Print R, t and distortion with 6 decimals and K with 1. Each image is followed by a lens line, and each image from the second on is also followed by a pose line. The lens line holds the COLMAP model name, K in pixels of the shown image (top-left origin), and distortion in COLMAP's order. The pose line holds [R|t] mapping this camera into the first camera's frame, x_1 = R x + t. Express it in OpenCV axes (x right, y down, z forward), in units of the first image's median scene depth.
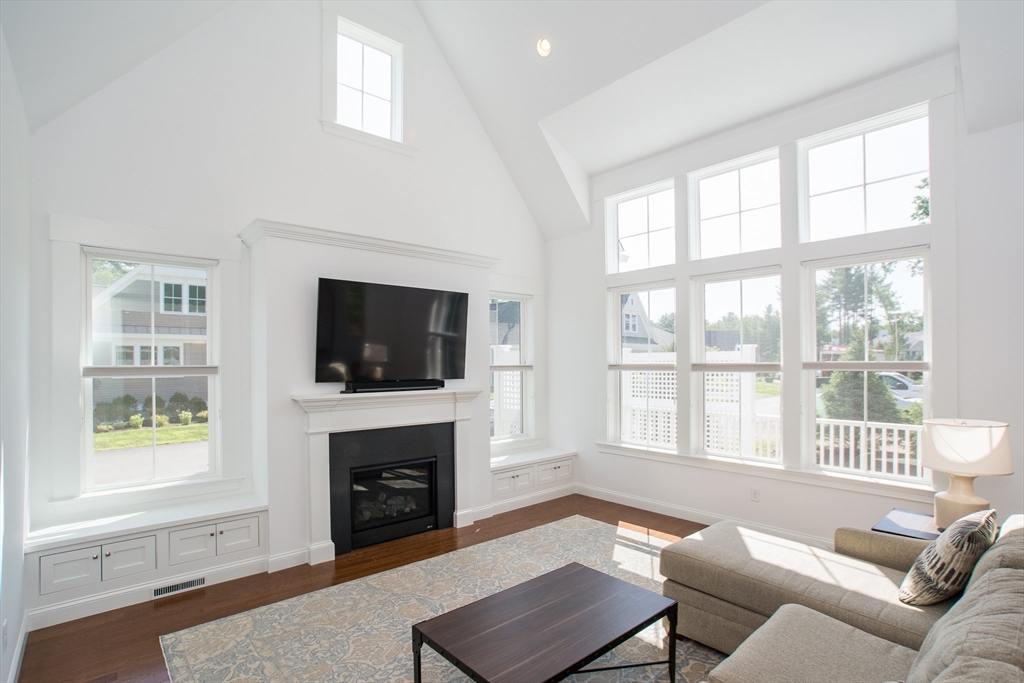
lens RADIAL K [[509.3, 0, 510.9], [0, 509.3, 346.6], [0, 0, 1]] dist [-0.036964, 0.003542]
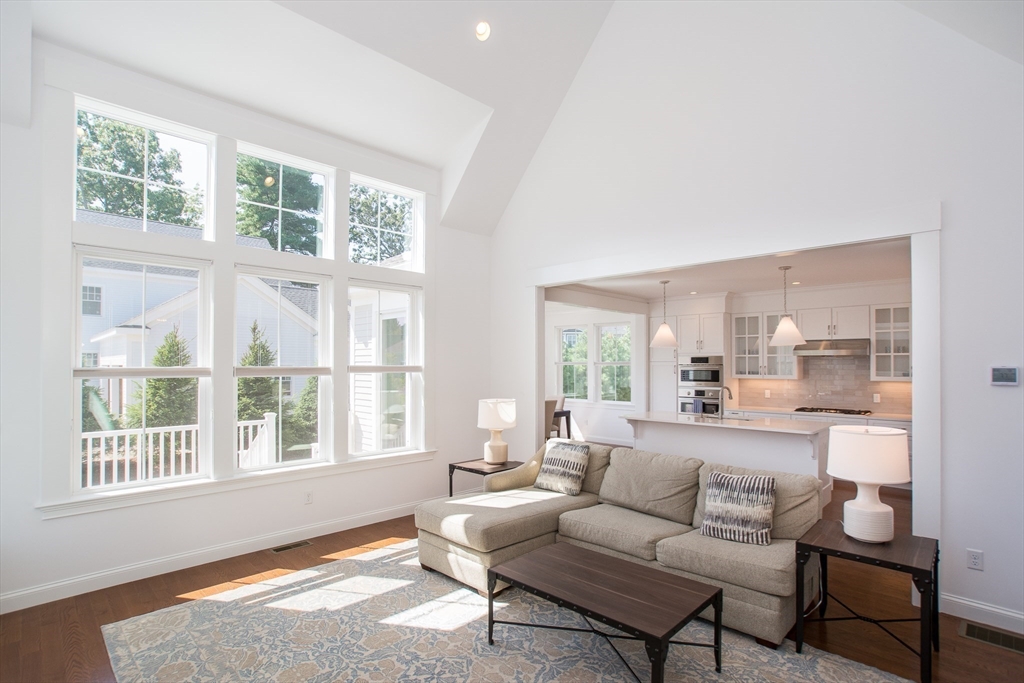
lens RADIAL K [[509.3, 0, 521.1], [0, 509.3, 357.7], [0, 0, 1]] dist [-0.036964, 0.003542]
pose [[-0.065443, 0.011466, 0.997790, -0.500897], [-0.022519, 0.999662, -0.012964, 0.018472], [-0.997602, -0.023317, -0.065162, 0.593433]]
